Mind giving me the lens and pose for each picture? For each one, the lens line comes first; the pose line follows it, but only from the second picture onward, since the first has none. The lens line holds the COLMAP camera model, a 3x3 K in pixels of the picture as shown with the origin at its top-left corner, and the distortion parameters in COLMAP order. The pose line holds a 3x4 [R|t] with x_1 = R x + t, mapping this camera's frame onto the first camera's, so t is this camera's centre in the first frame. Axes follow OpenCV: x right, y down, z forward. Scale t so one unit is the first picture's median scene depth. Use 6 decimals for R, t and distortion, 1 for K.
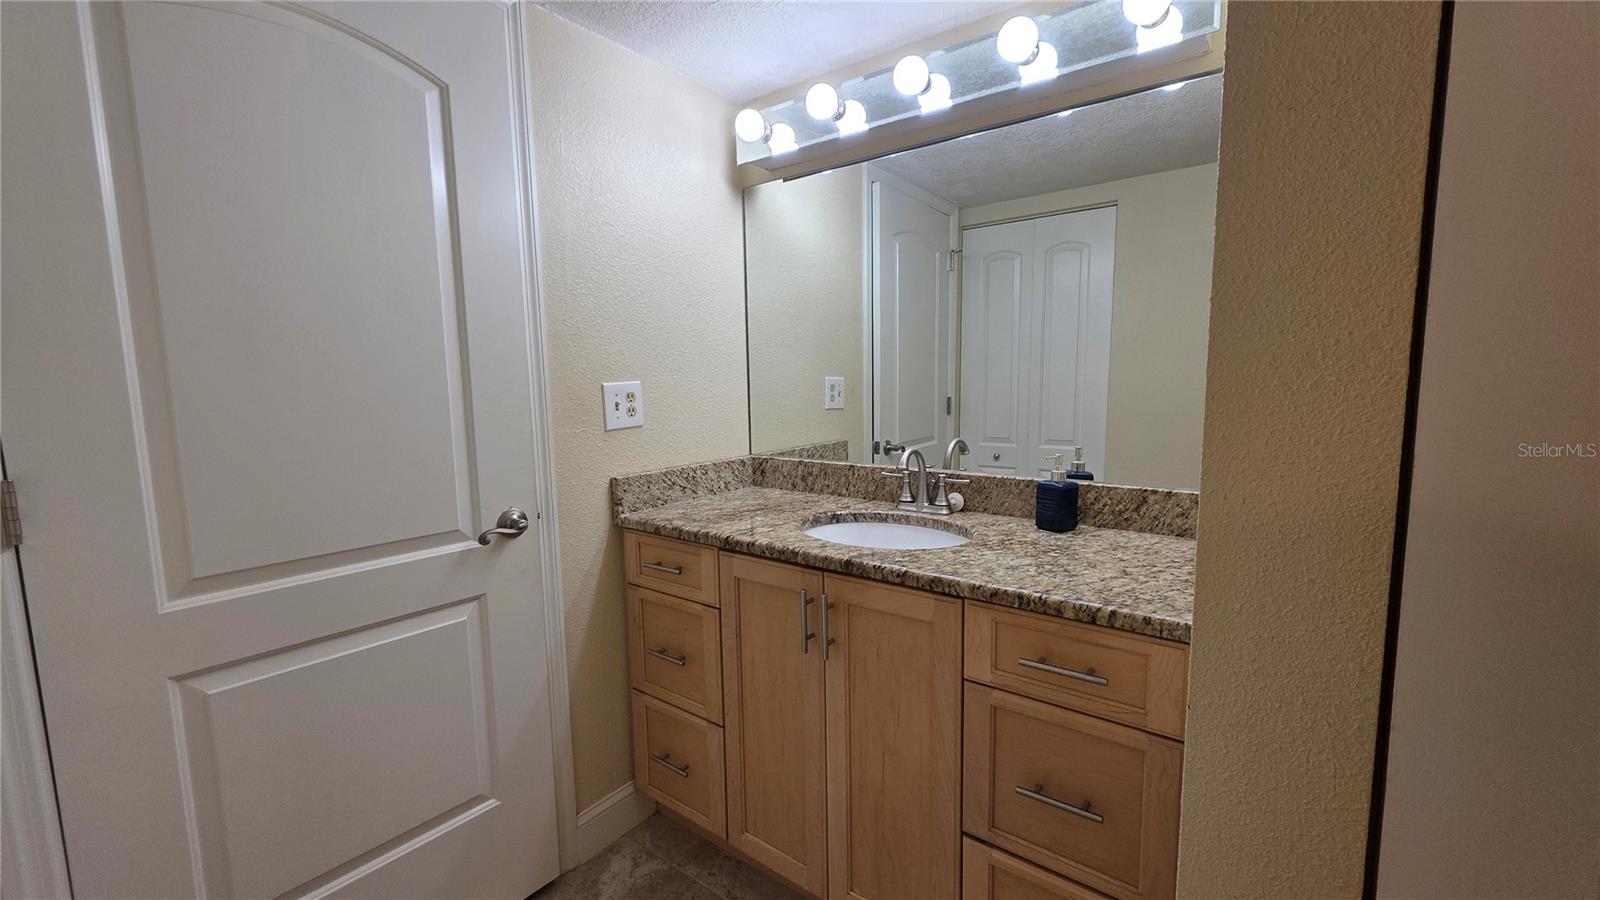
lens RADIAL K [[640.4, 0, 800.4], [0, 640.4, 448.5], [0, 0, 1]] dist [0.003972, -0.000952]
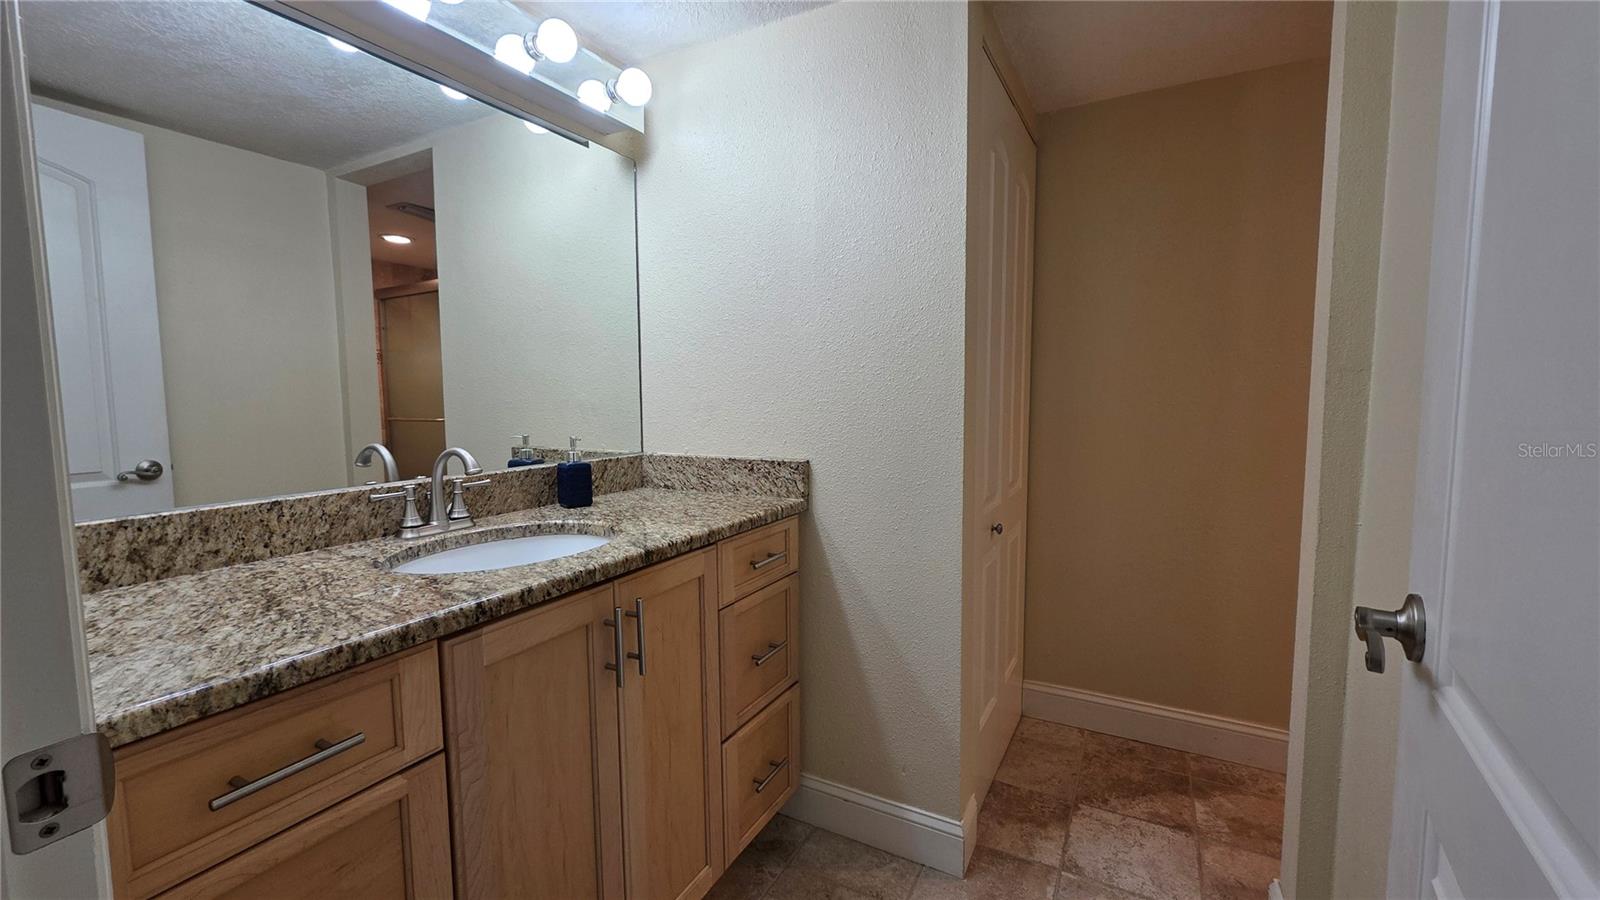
lens RADIAL K [[640.4, 0, 800.4], [0, 640.4, 448.5], [0, 0, 1]] dist [0.003972, -0.000952]
pose [[-0.144552, -0.067403, 0.987199, -0.681804], [0.123649, 0.988627, 0.085606, -0.015422], [-0.981741, 0.134441, -0.134573, 0.719391]]
